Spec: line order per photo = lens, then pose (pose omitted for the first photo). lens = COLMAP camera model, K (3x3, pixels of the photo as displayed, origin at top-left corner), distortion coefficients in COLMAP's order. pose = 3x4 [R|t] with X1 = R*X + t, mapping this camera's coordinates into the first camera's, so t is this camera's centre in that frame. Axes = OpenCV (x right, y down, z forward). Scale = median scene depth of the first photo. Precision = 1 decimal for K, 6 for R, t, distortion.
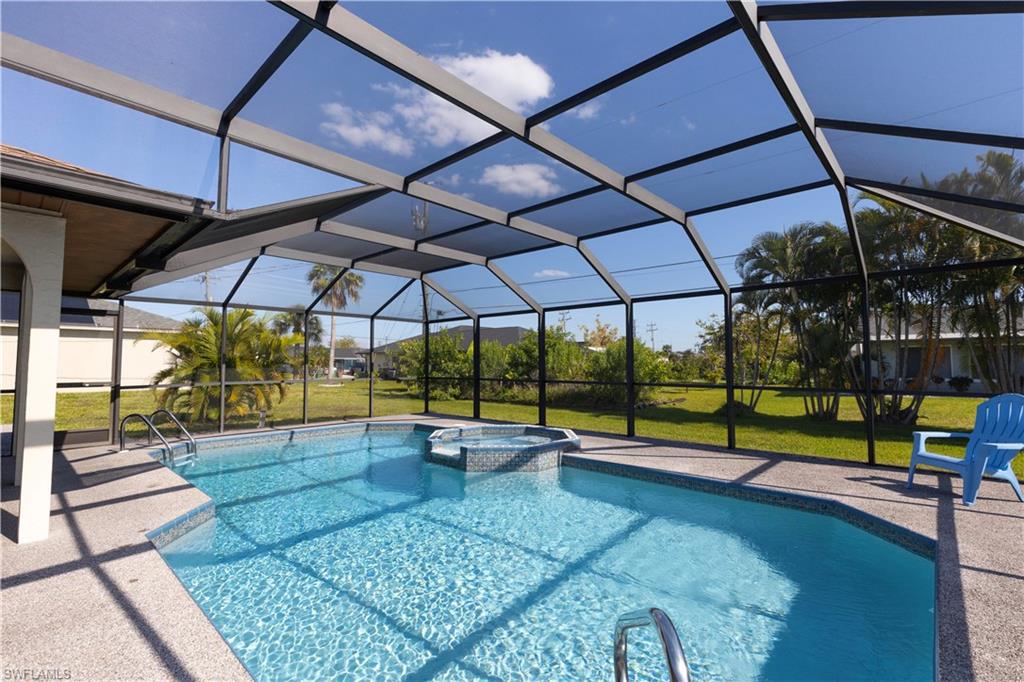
lens RADIAL K [[463.3, 0, 510.5], [0, 463.3, 341.0], [0, 0, 1]] dist [0.005684, 0.000663]
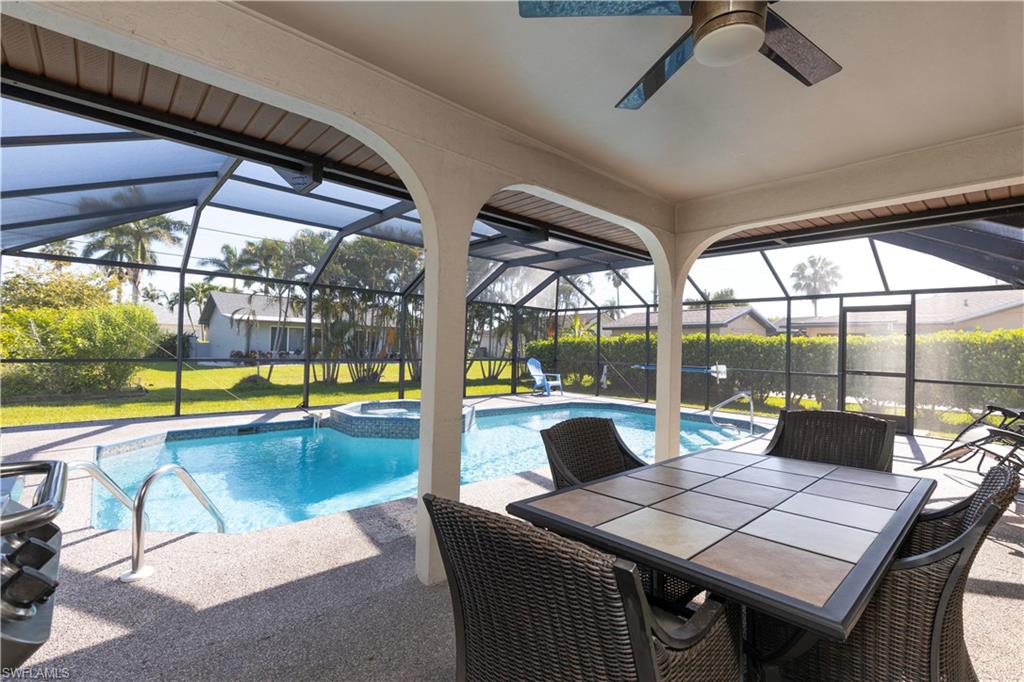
lens RADIAL K [[463.3, 0, 512.4], [0, 463.3, 332.8], [0, 0, 1]] dist [0.005684, 0.000663]
pose [[0.085390, 0.030565, 0.995879, -1.022418], [-0.077026, 0.996740, -0.023987, 0.029616], [-0.993366, -0.074661, 0.087466, 0.643888]]
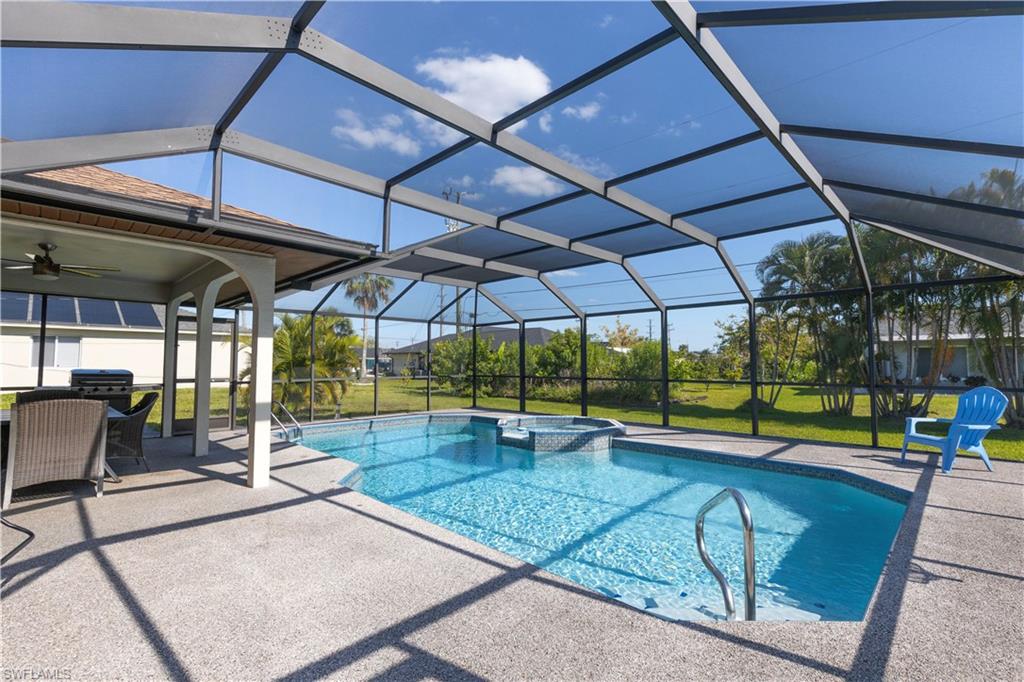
lens RADIAL K [[463.3, 0, 509.3], [0, 463.3, 340.3], [0, 0, 1]] dist [0.005684, 0.000663]
pose [[0.999502, -0.001243, -0.031516, -0.093736], [0.001202, 0.999998, -0.001336, -0.006582], [0.031517, 0.001297, 0.999502, -0.167413]]
